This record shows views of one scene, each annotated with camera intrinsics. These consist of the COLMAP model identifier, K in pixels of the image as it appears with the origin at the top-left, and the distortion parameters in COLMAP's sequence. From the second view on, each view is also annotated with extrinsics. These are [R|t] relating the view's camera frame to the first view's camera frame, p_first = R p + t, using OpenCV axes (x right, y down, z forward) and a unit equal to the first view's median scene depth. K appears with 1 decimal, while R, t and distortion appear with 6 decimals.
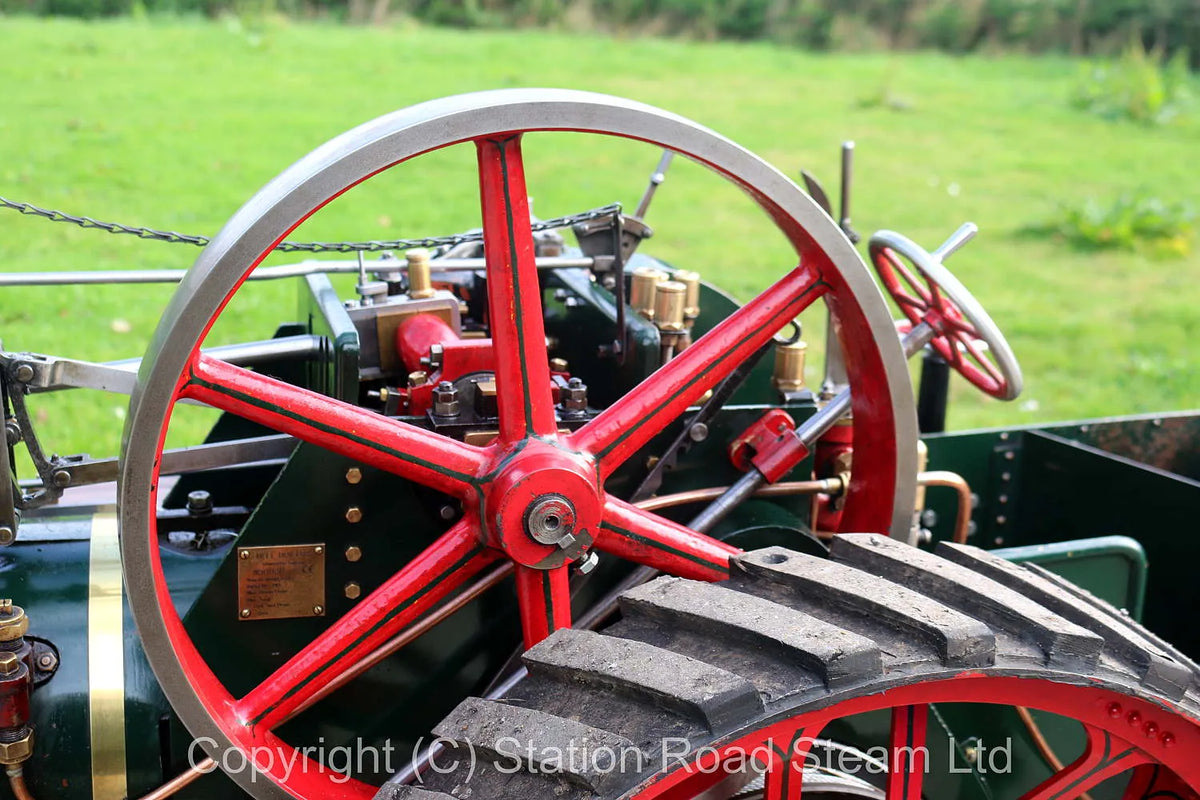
lens RADIAL K [[1529.2, 0, 580.4], [0, 1529.2, 400.6], [0, 0, 1]] dist [-0.058146, -0.007987]
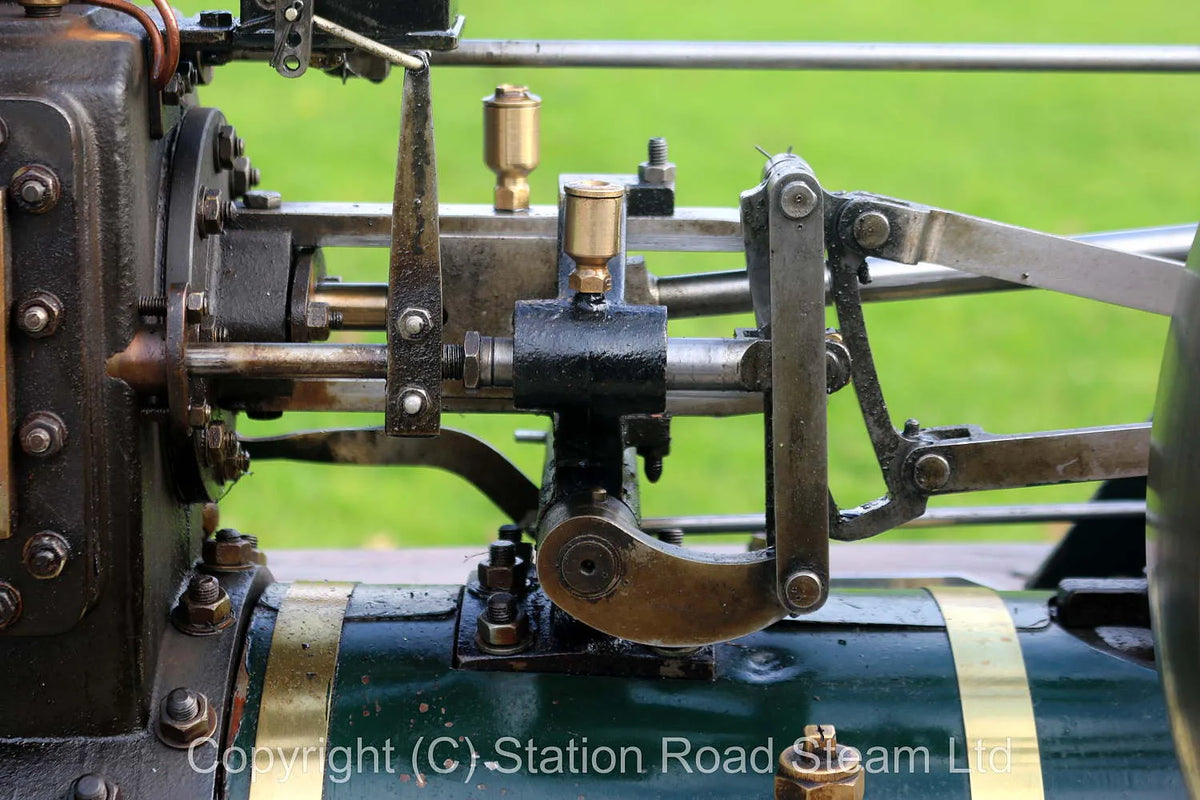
lens RADIAL K [[2813.5, 0, 599.7], [0, 2813.5, 347.8], [0, 0, 1]] dist [0.042900, 0.298292]
pose [[0.963027, 0.017772, -0.268817, -0.207274], [-0.042104, 0.995489, -0.085021, 0.088247], [0.266094, 0.093196, 0.959431, 0.162933]]
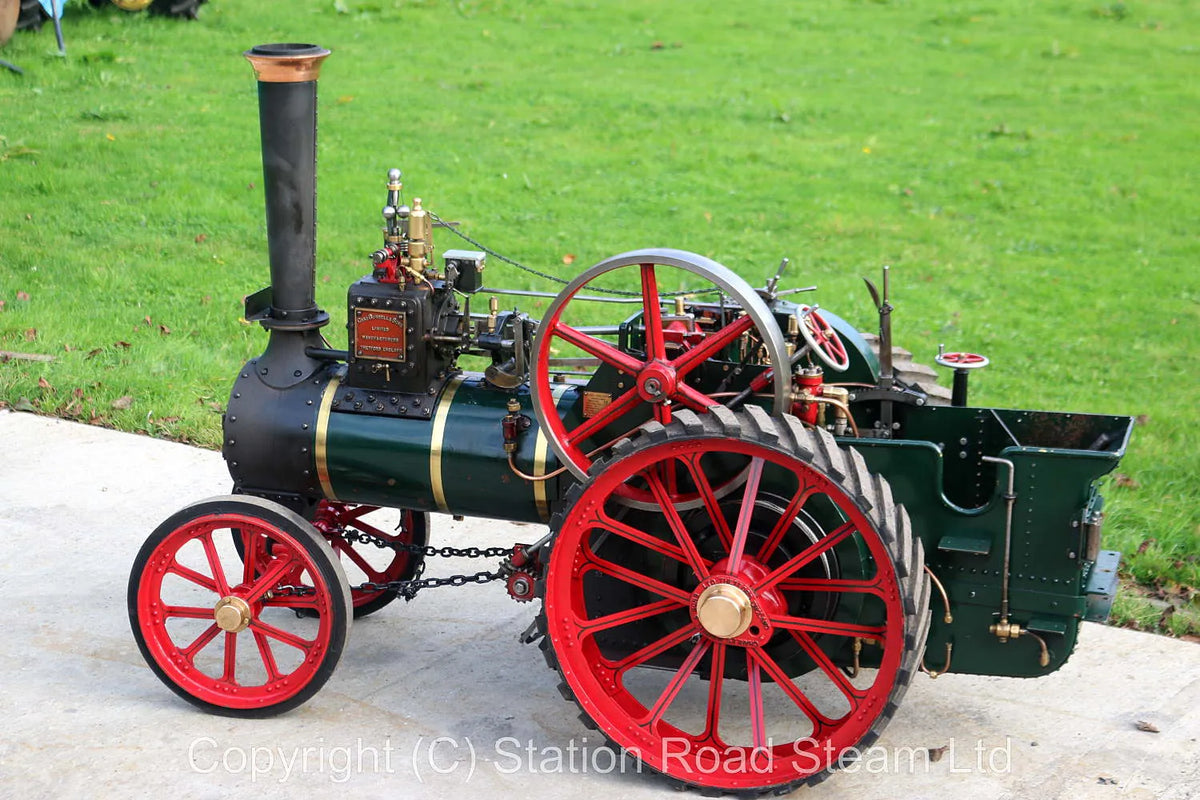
lens RADIAL K [[2157.7, 0, 660.1], [0, 2157.7, 396.5], [0, 0, 1]] dist [0.004702, 0.263046]
pose [[0.854701, 0.107682, -0.507830, 1.952025], [-0.128802, 0.991649, -0.006508, 0.110051], [0.502888, 0.070972, 0.861433, -2.438399]]
